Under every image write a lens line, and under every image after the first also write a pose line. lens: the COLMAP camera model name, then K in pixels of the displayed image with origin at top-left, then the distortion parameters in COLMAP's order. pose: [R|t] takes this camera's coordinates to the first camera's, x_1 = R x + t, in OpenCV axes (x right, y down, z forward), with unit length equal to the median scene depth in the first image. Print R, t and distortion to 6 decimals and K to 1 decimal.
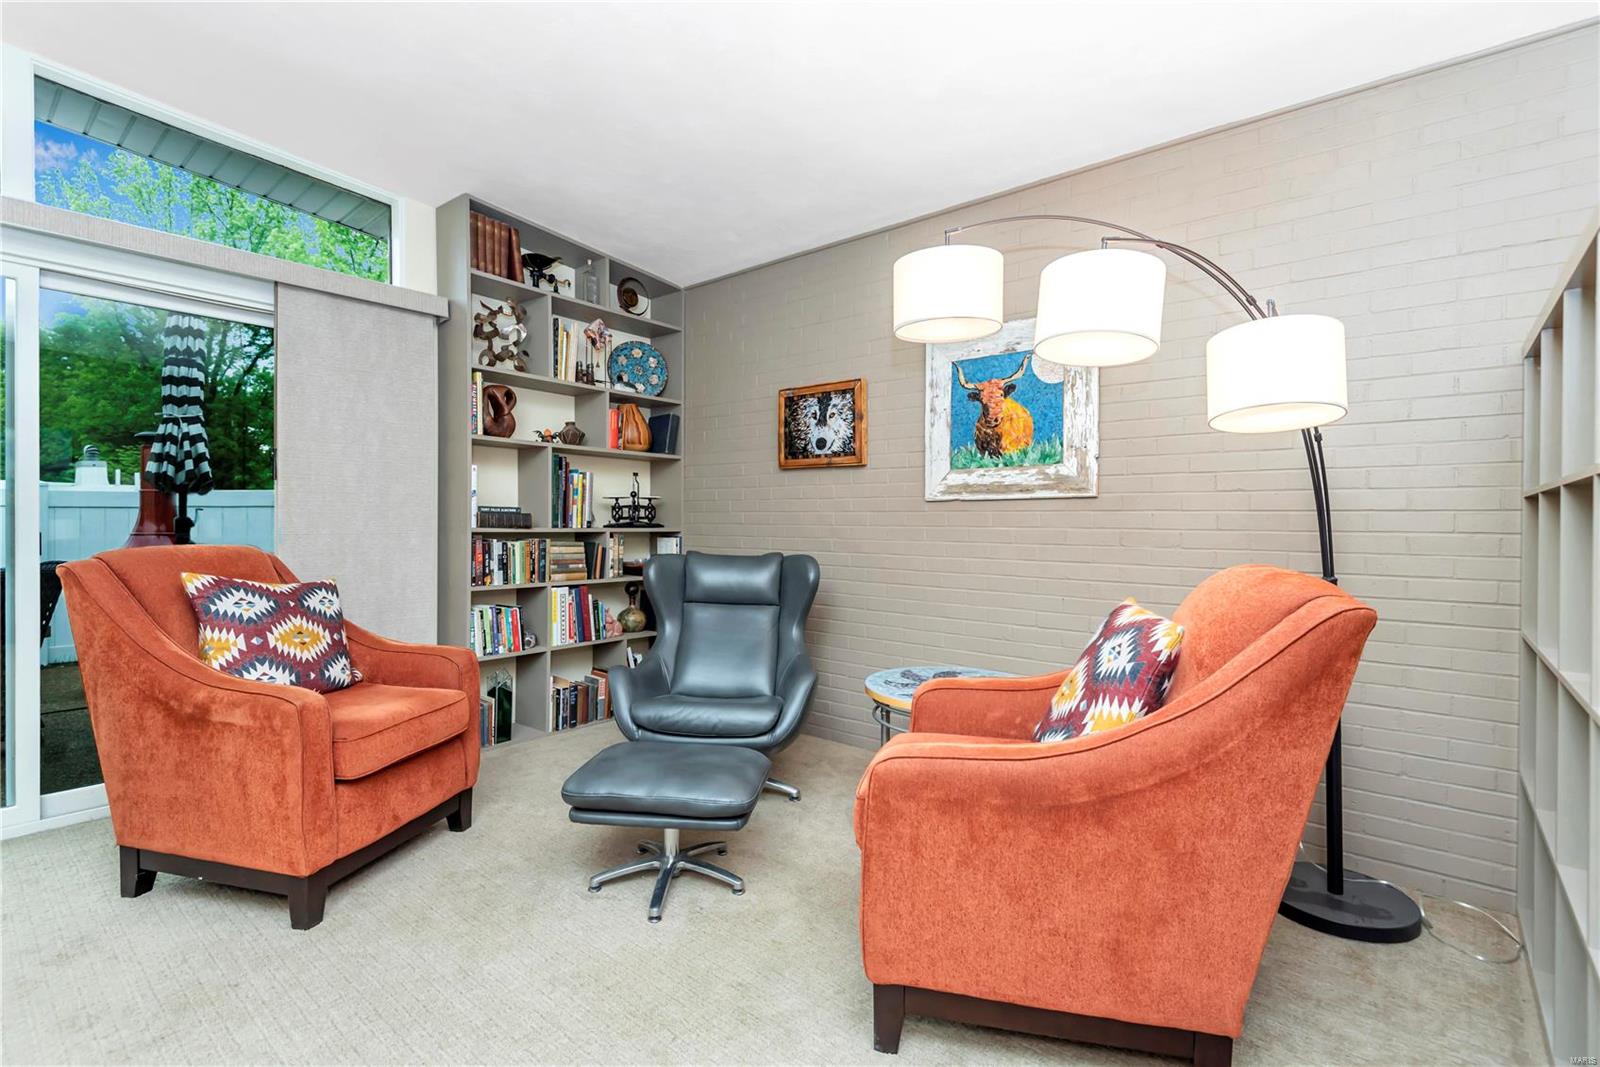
lens RADIAL K [[736.4, 0, 794.7], [0, 736.4, 531.2], [0, 0, 1]] dist [-0.001208, -0.000083]
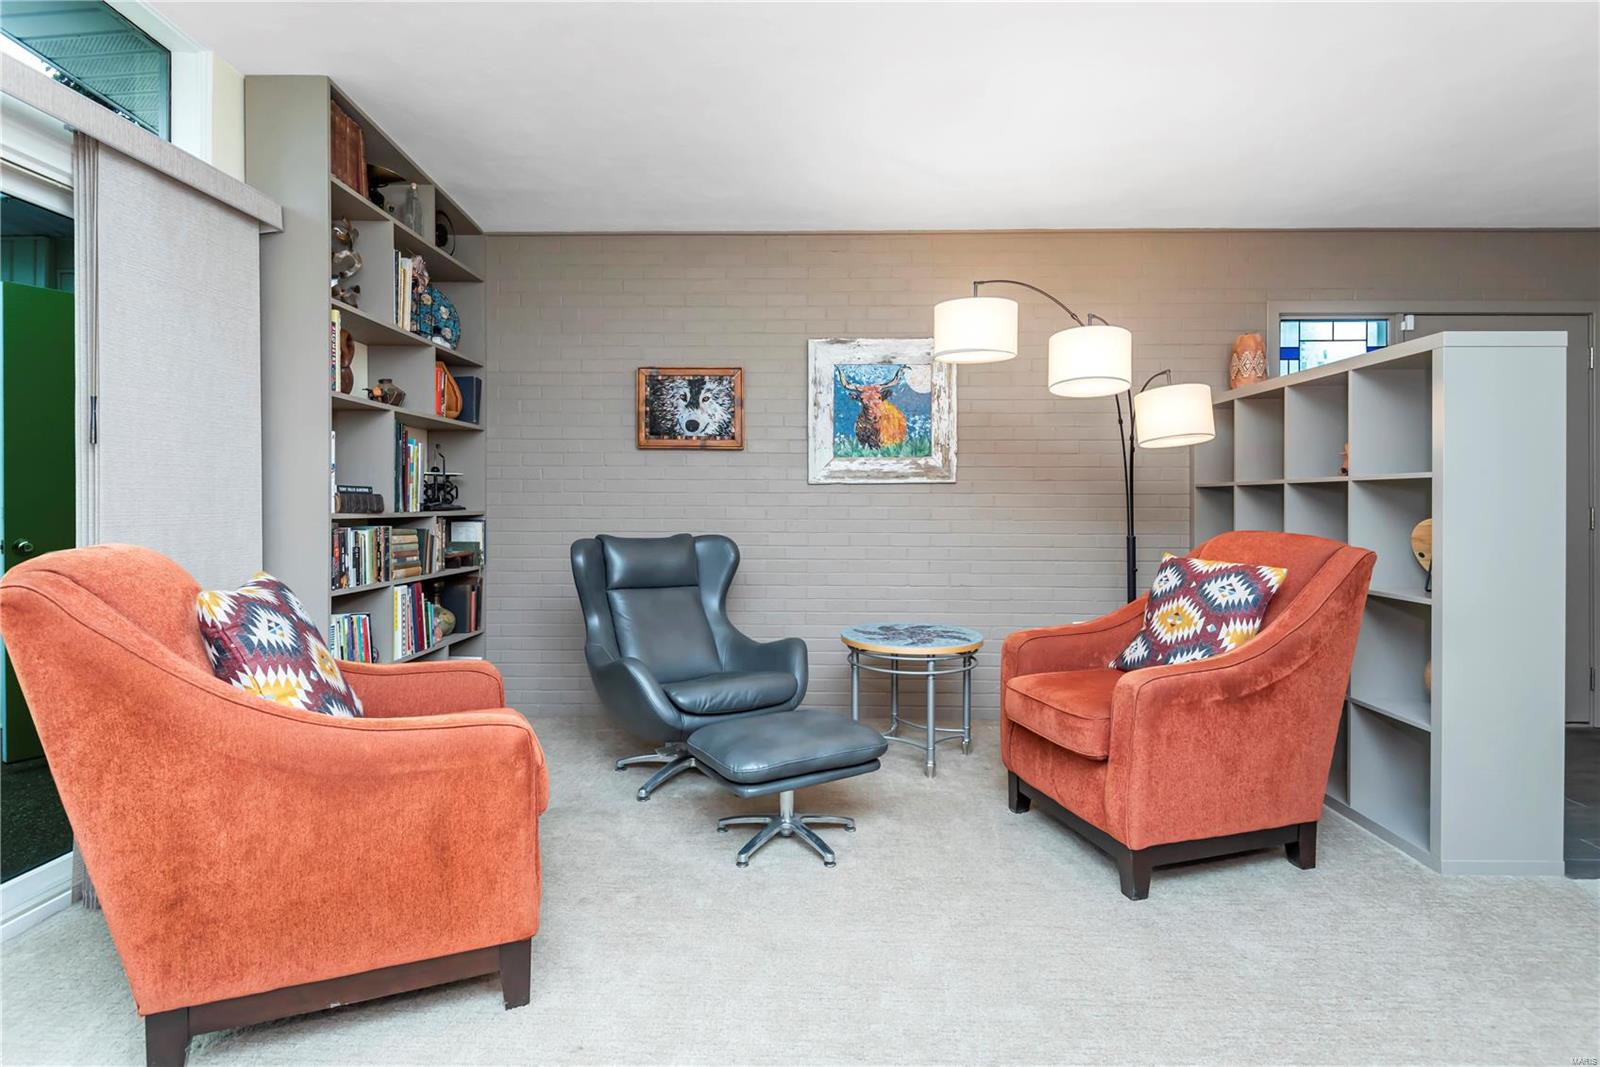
lens RADIAL K [[811.1, 0, 798.7], [0, 811.1, 499.1], [0, 0, 1]] dist [-0.005581, -0.005314]
pose [[0.772909, -0.003207, 0.634508, -0.582040], [0.010655, 0.999912, -0.007925, -0.007477], [-0.634427, 0.012886, 0.772875, 0.045889]]
